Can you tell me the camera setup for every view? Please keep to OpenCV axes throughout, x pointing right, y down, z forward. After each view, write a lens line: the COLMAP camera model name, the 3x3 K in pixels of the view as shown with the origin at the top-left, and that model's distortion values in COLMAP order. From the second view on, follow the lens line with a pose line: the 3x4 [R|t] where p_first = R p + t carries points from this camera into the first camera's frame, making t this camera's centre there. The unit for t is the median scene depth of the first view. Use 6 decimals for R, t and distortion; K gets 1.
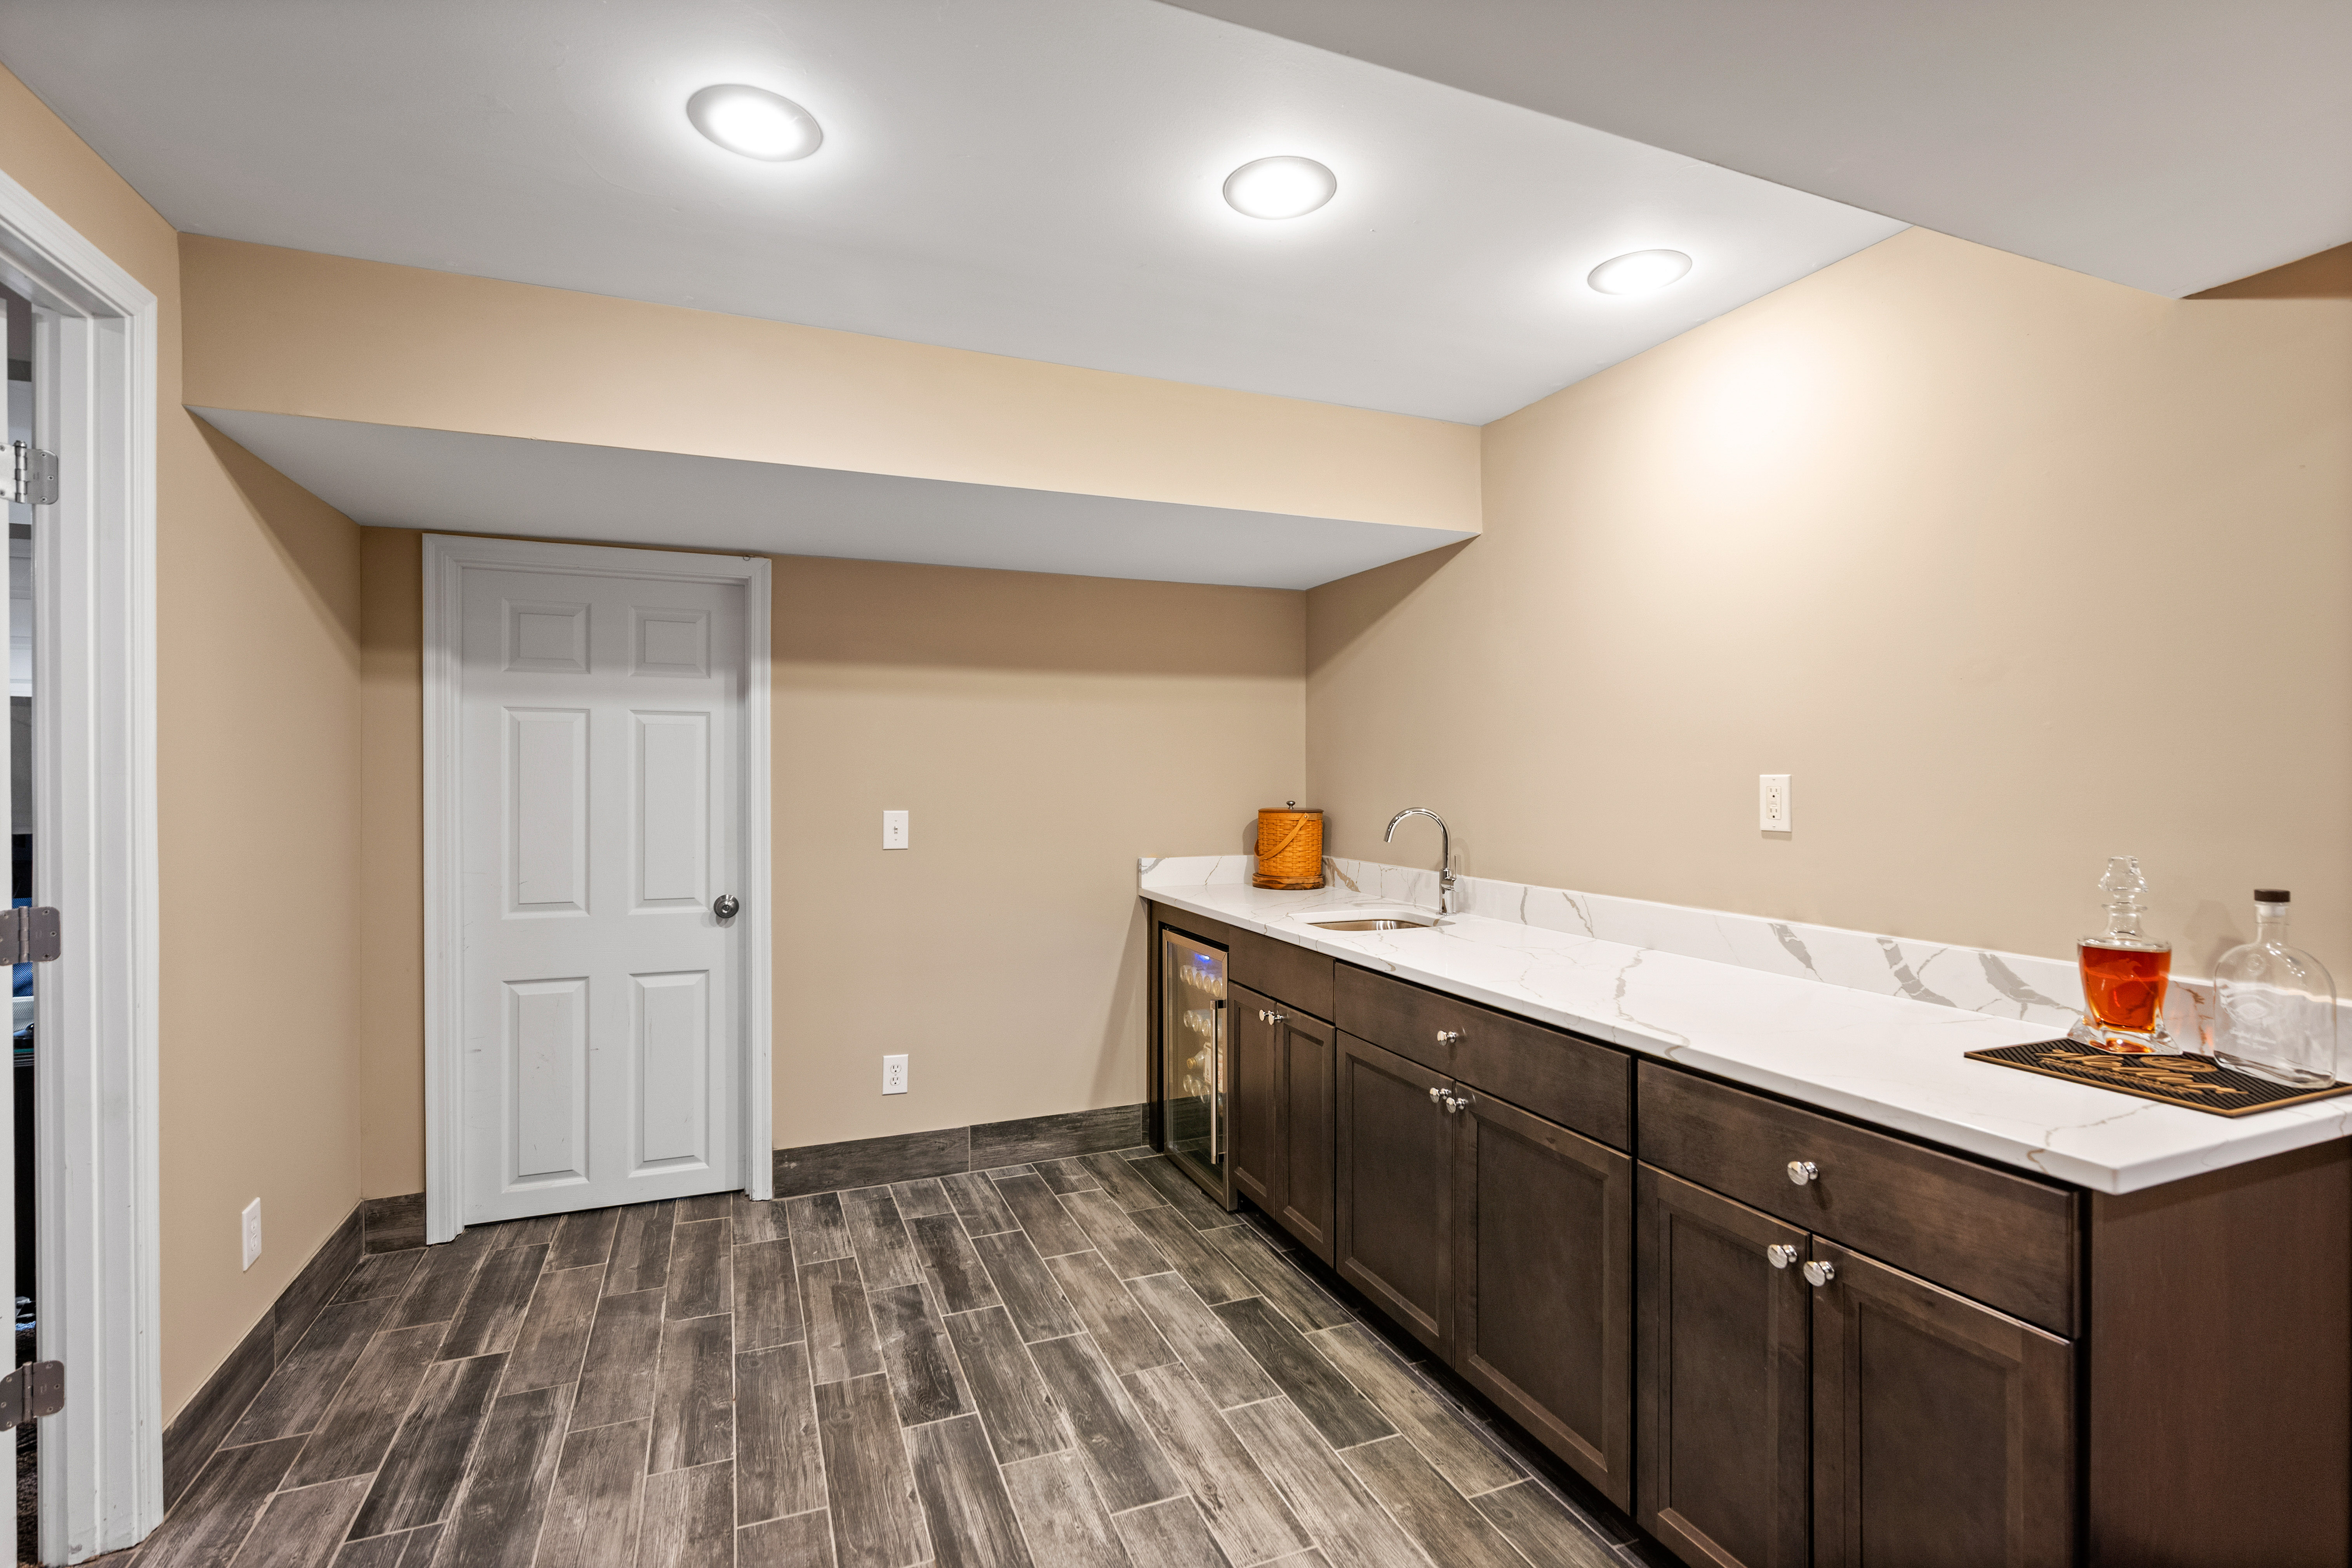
lens RADIAL K [[1045.5, 0, 1169.4], [0, 1045.5, 783.9], [0, 0, 1]] dist [0.001810, 0.000702]
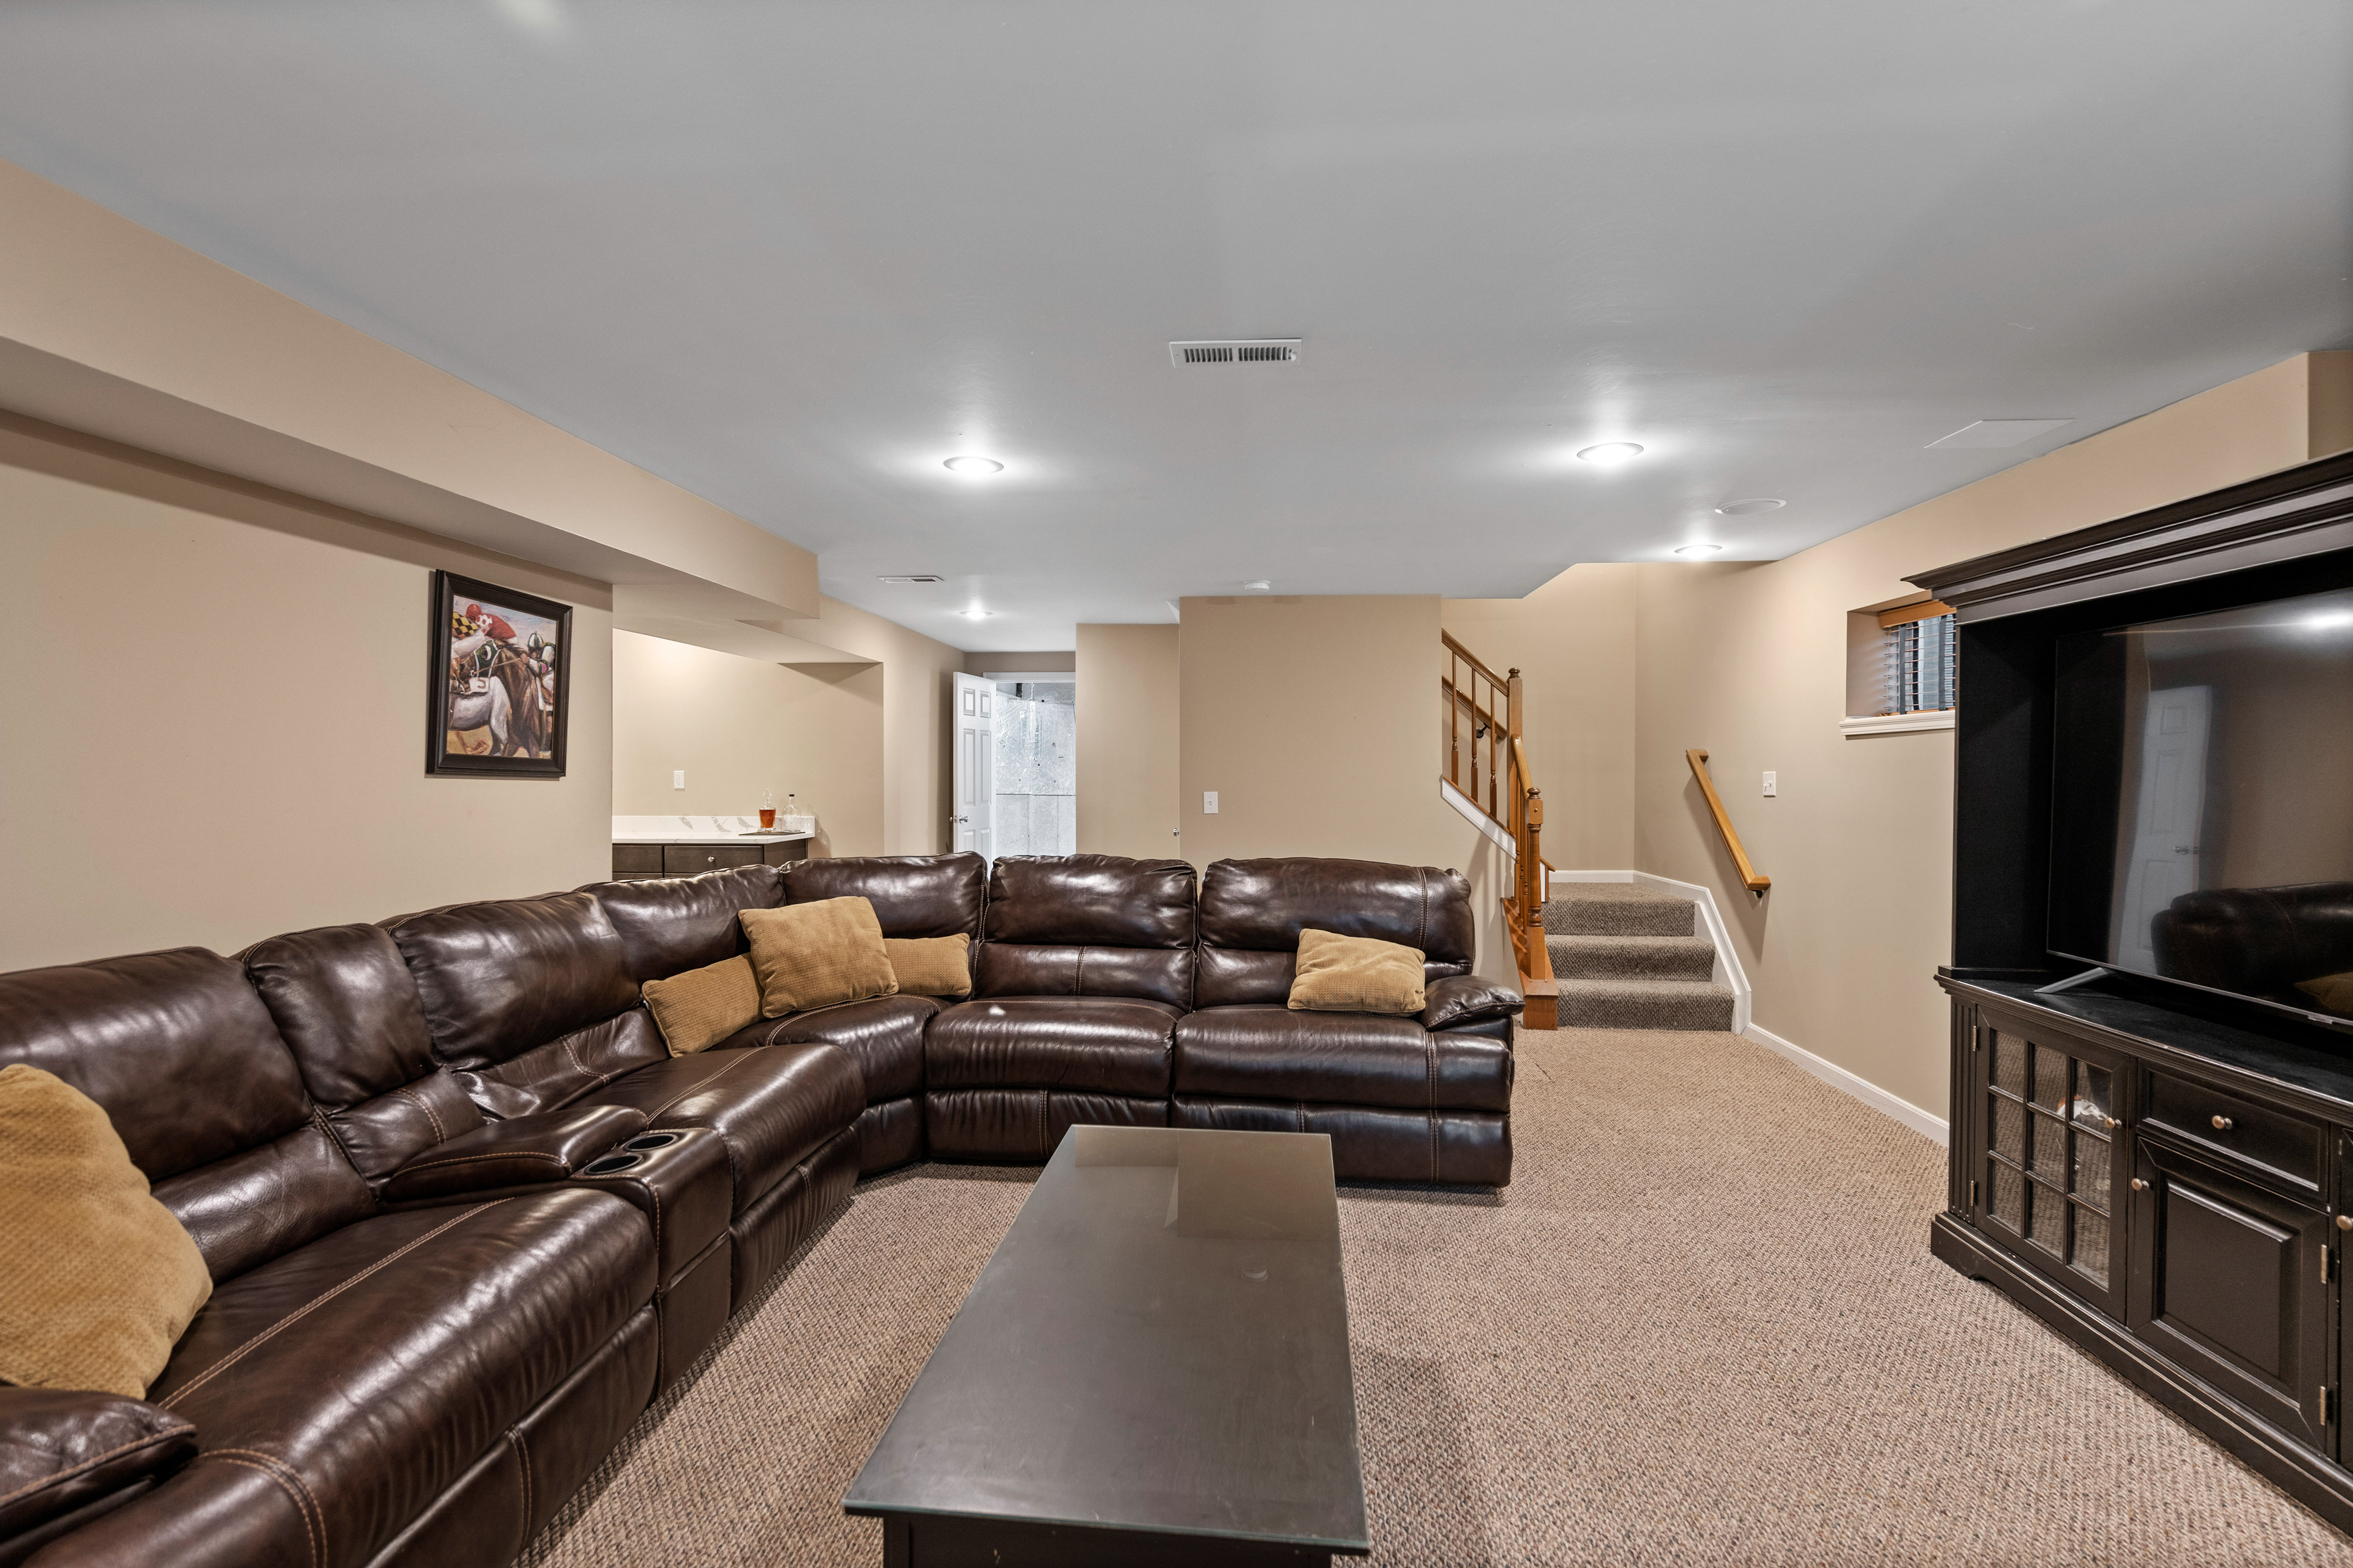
lens RADIAL K [[1045.9, 0, 1169.9], [0, 1045.9, 783.9], [0, 0, 1]] dist [0.001810, 0.000702]
pose [[0.457896, -0.010744, 0.888941, -1.084145], [0.009769, 0.999927, 0.007053, 0.016620], [-0.888952, 0.005455, 0.457968, -1.227512]]
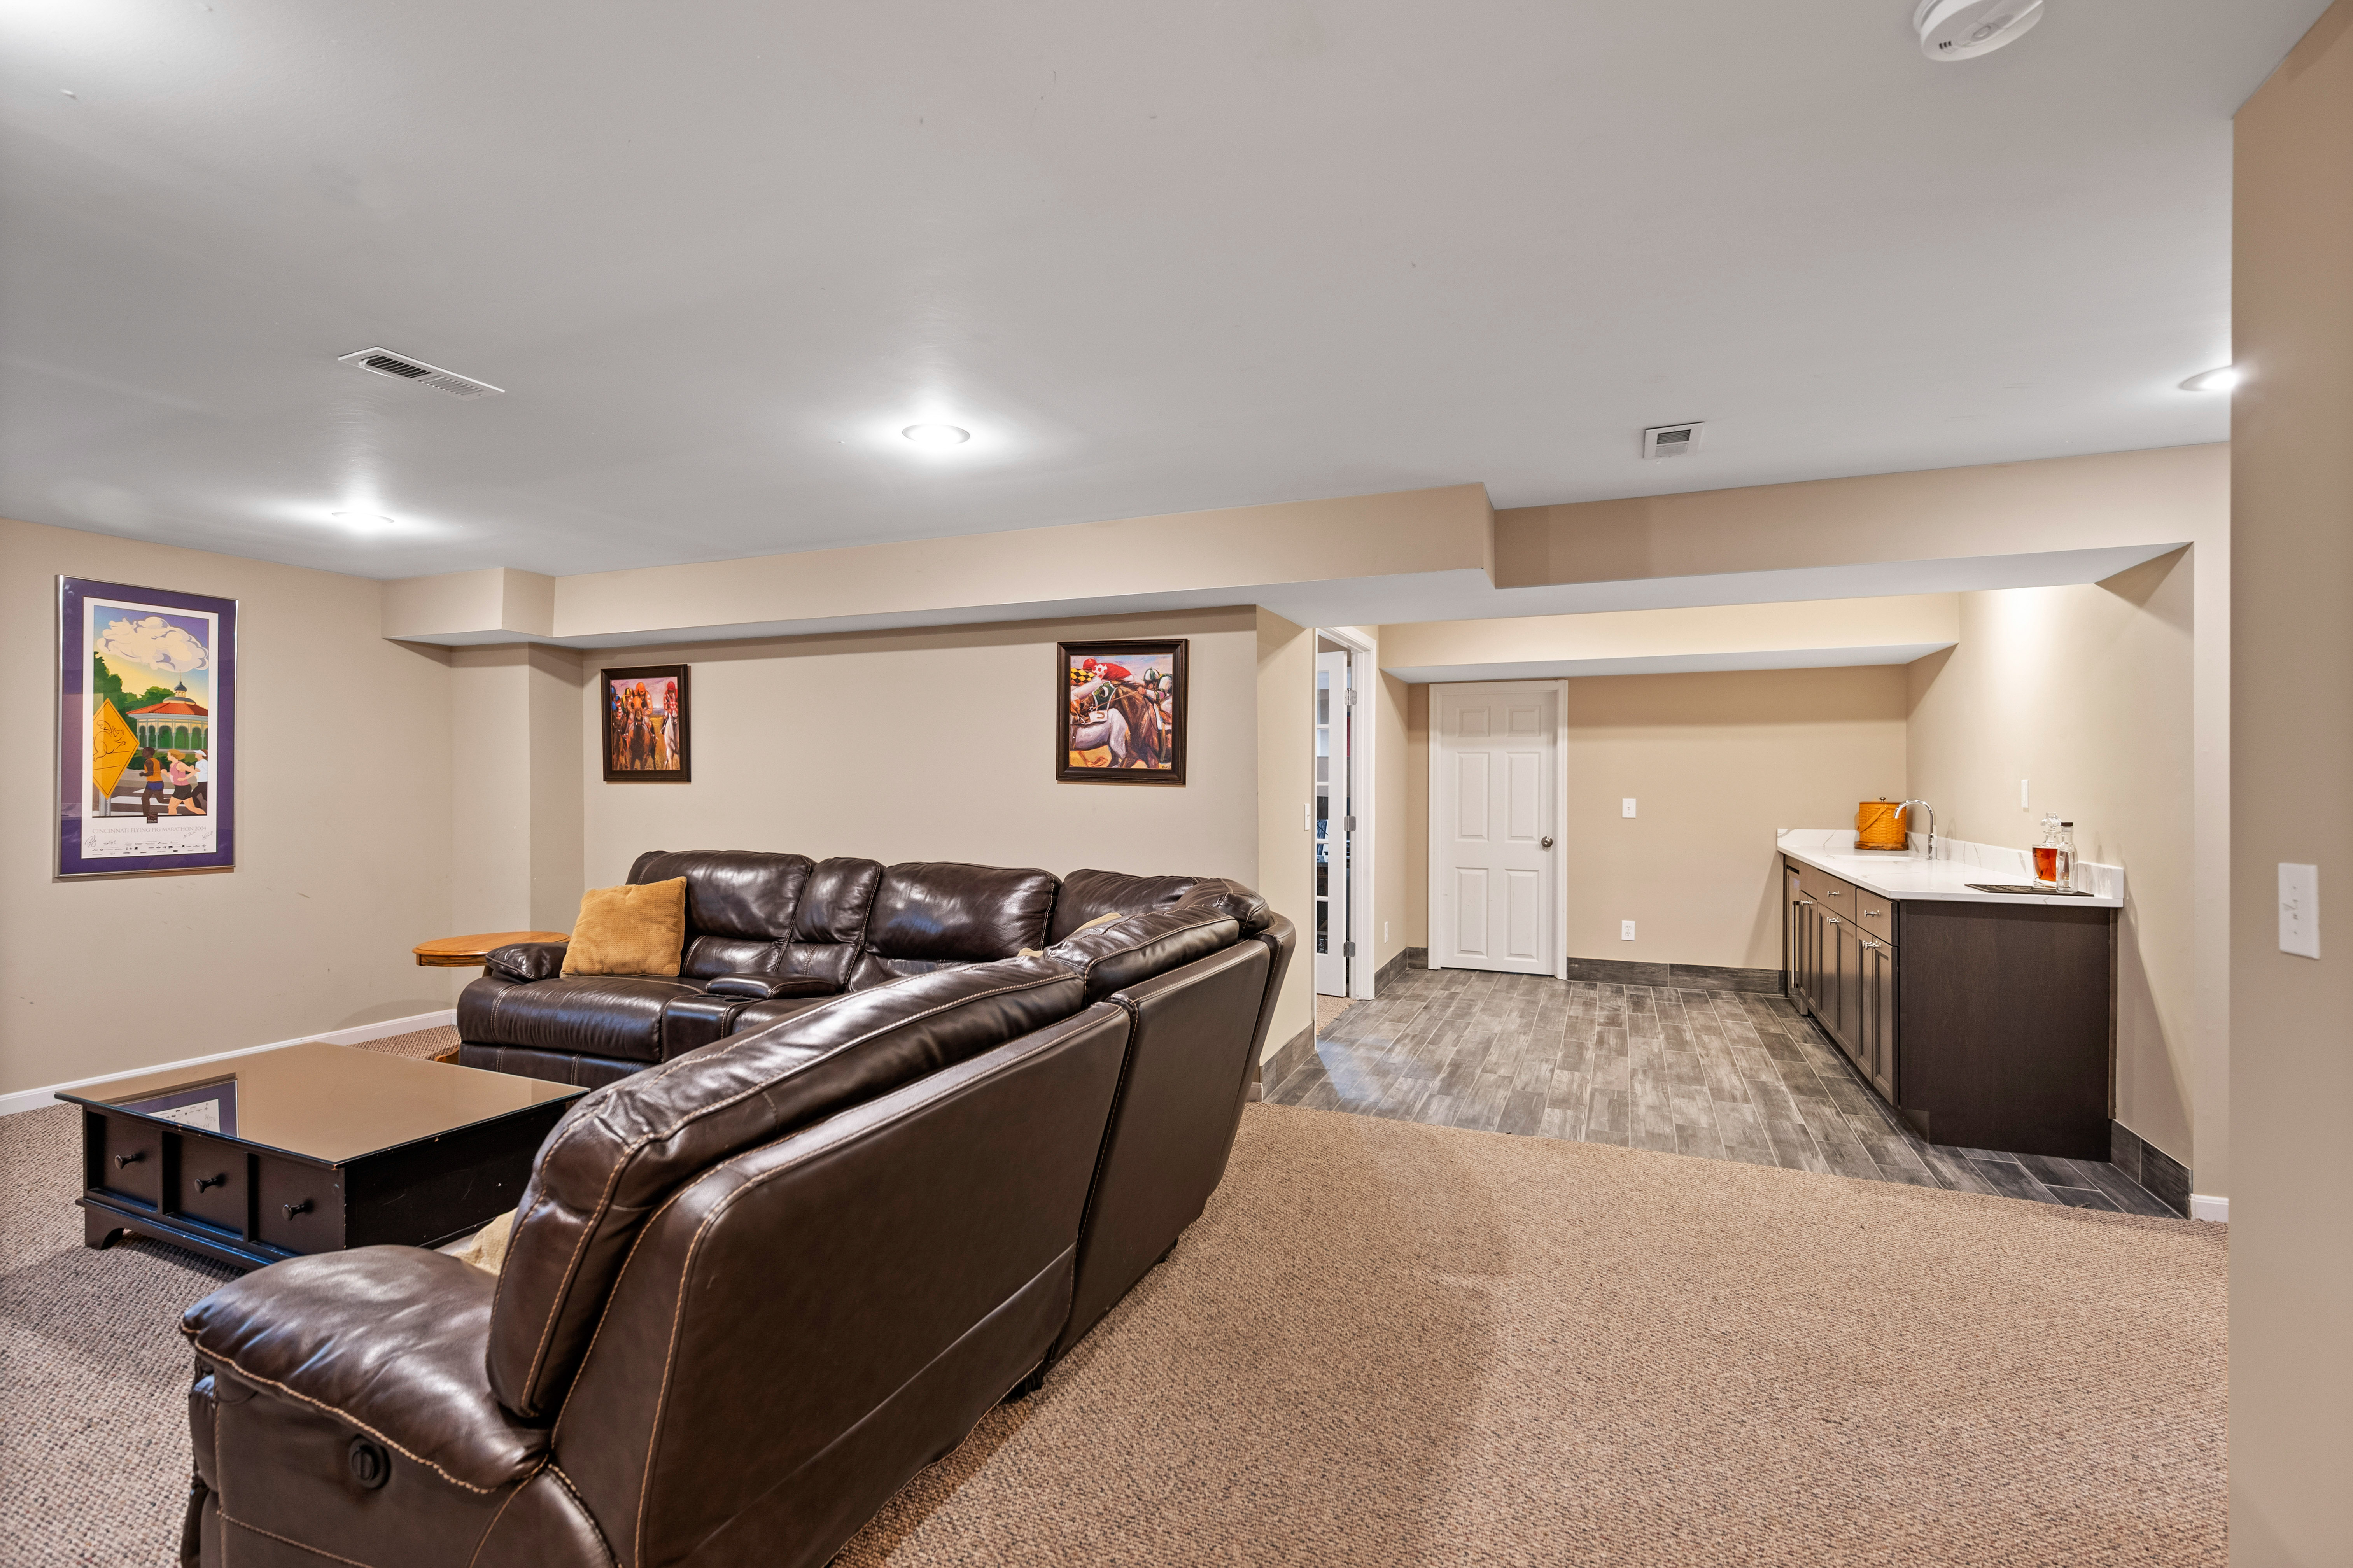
lens RADIAL K [[1045.9, 0, 1169.9], [0, 1045.9, 783.9], [0, 0, 1]] dist [0.001810, 0.000702]
pose [[0.698431, 0.003457, -0.715670, 0.580465], [-0.010210, 0.999935, -0.005134, 0.017197], [0.715605, 0.010892, 0.698420, -1.070757]]
